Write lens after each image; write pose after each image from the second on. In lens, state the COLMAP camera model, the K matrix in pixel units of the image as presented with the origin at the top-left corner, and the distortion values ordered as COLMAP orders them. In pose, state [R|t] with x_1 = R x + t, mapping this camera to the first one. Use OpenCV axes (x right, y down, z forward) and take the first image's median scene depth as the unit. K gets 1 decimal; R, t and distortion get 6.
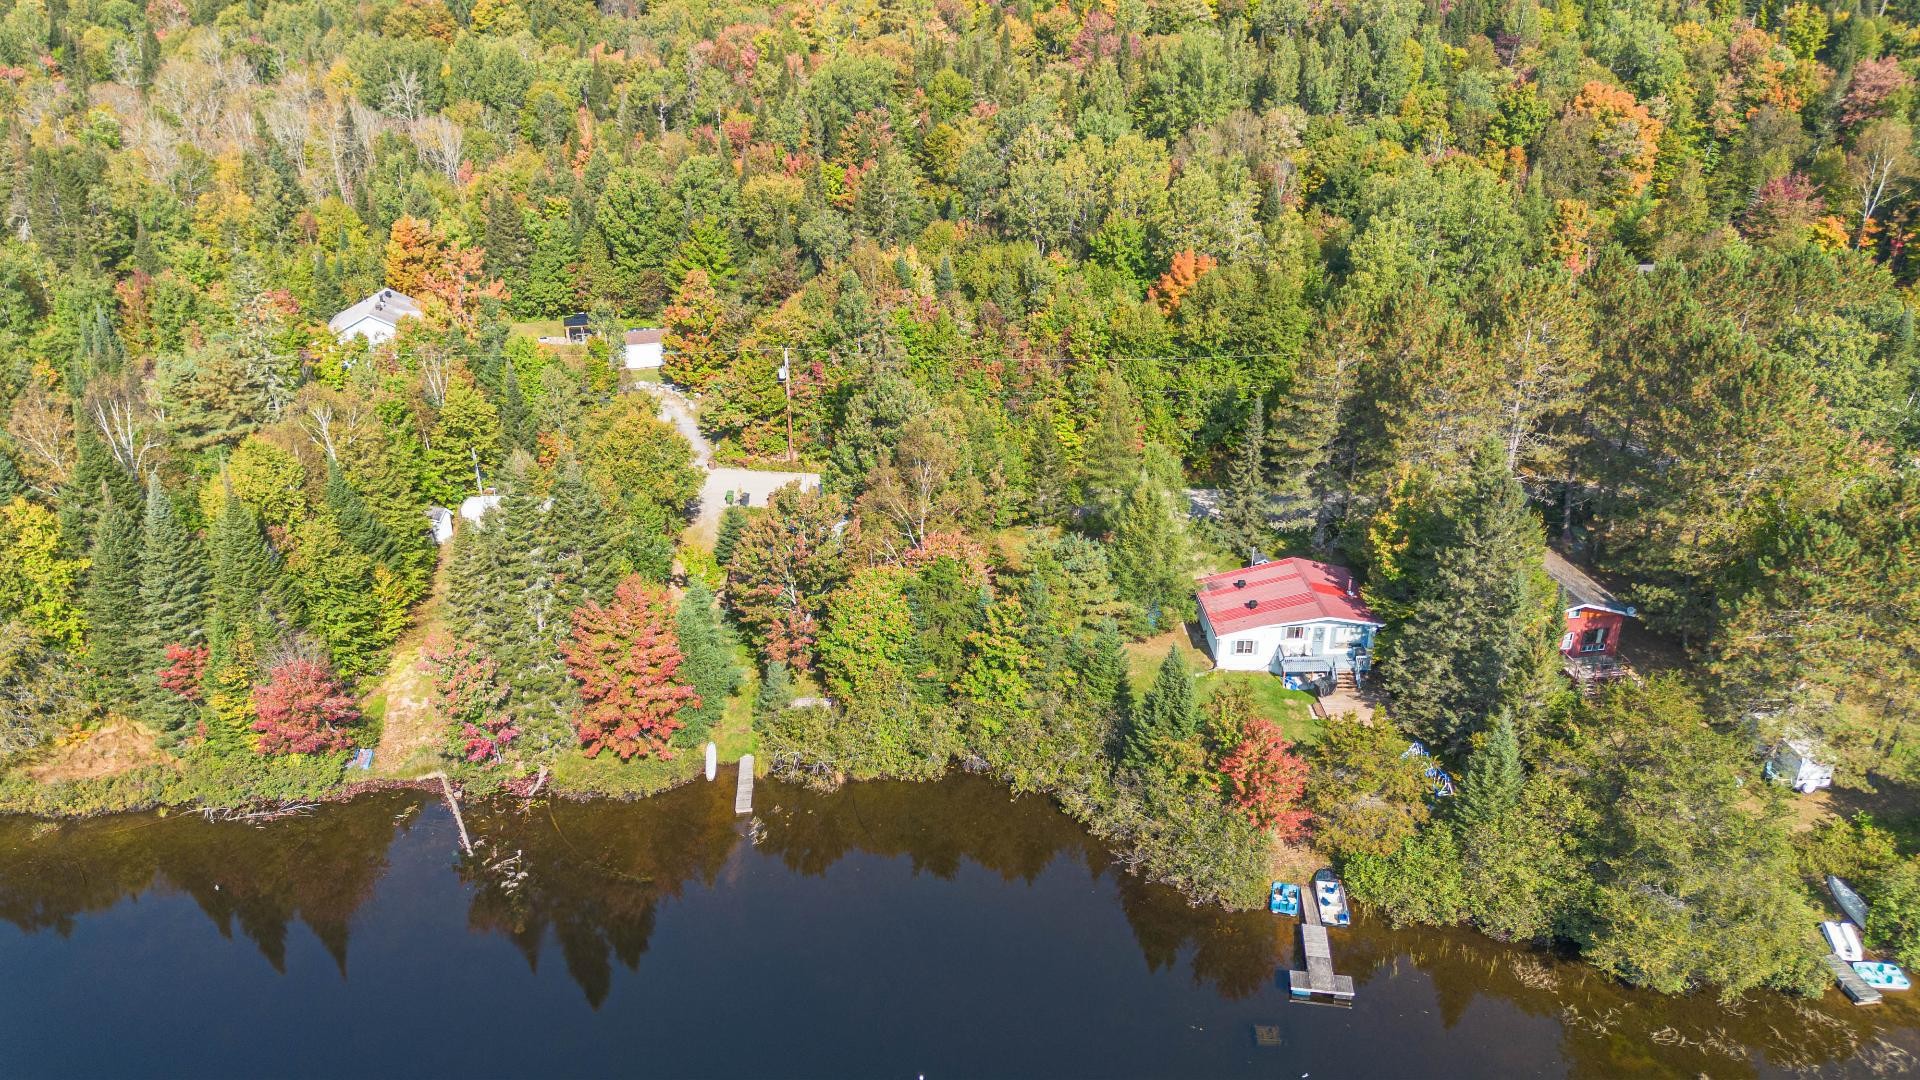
lens RADIAL K [[1380.7, 0, 955.5], [0, 1380.7, 548.7], [0, 0, 1]] dist [0.033499, -0.019995]
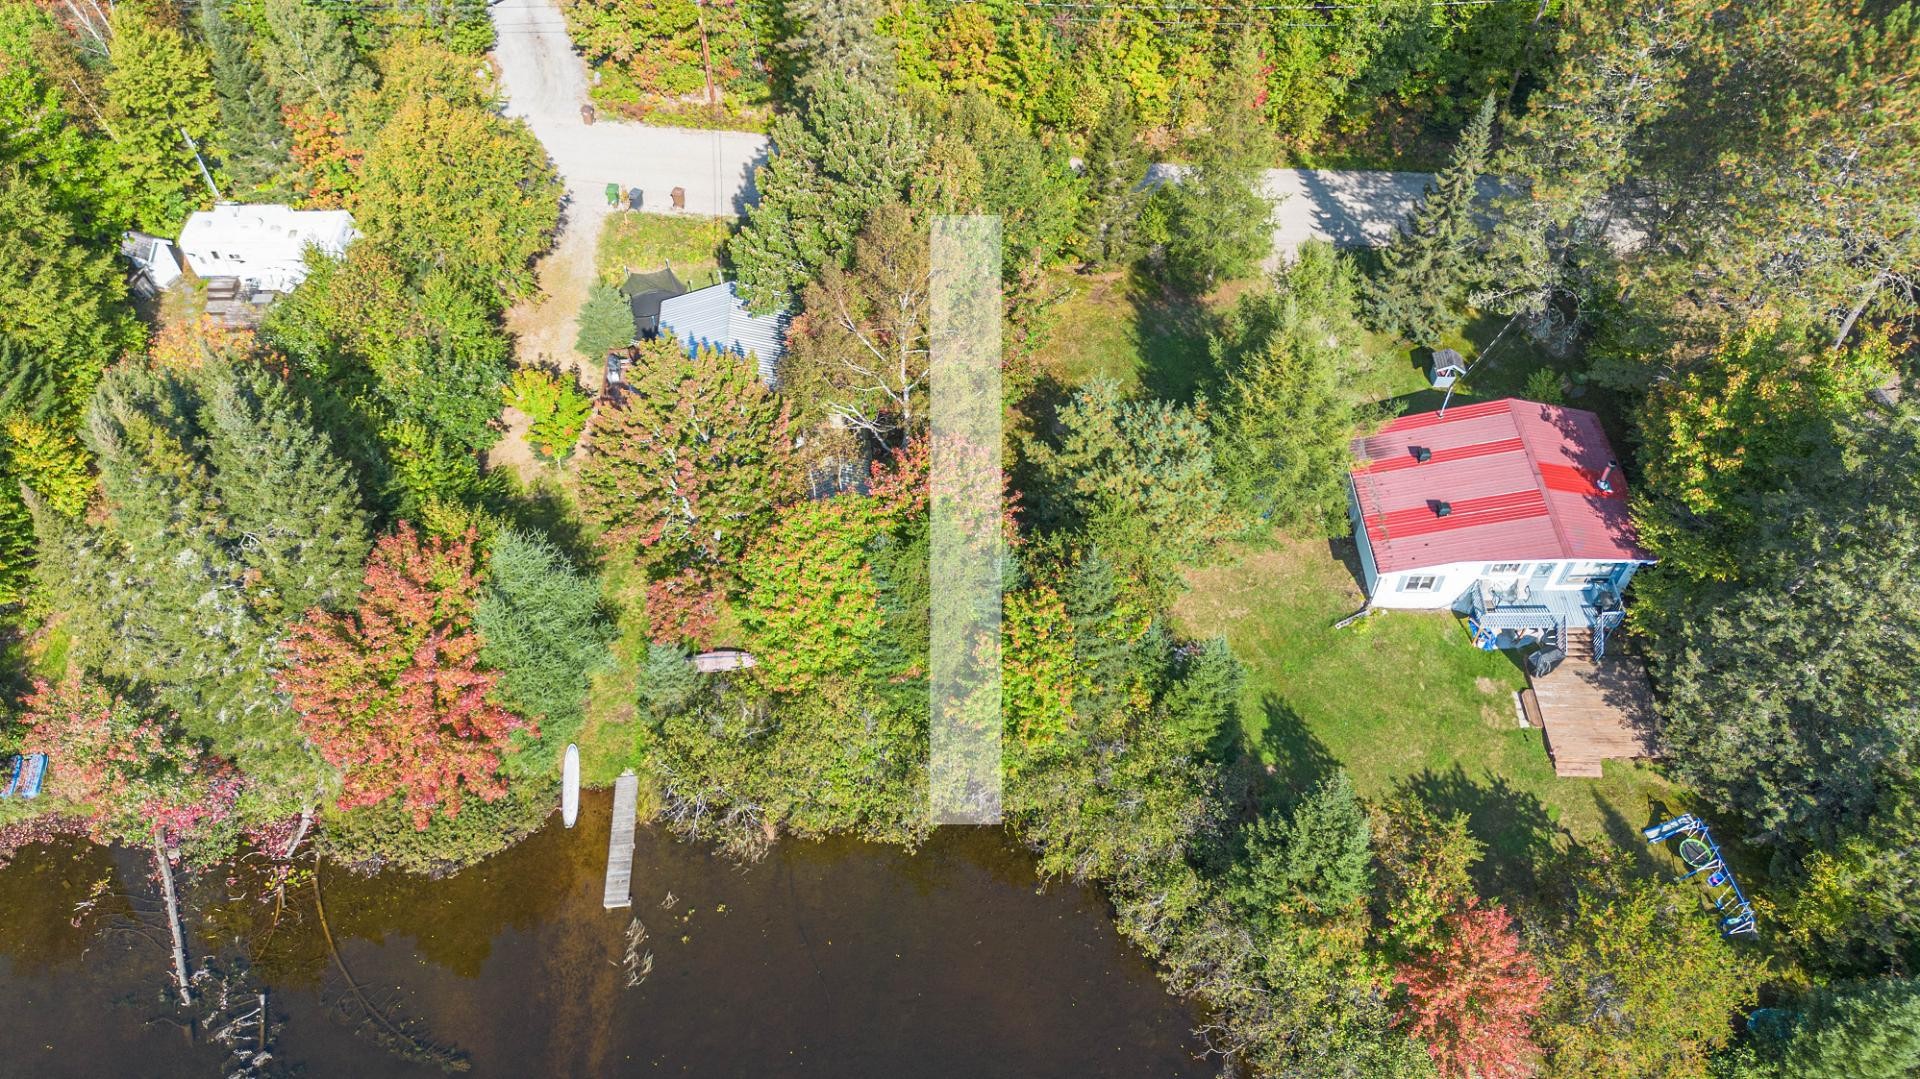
lens RADIAL K [[1380.7, 0, 953.2], [0, 1380.7, 535.4], [0, 0, 1]] dist [0.033499, -0.019995]
pose [[0.999762, 0.016771, -0.013943, 0.007336], [-0.009144, 0.902720, 0.430132, -0.216856], [0.019800, -0.429902, 0.902658, 0.447522]]
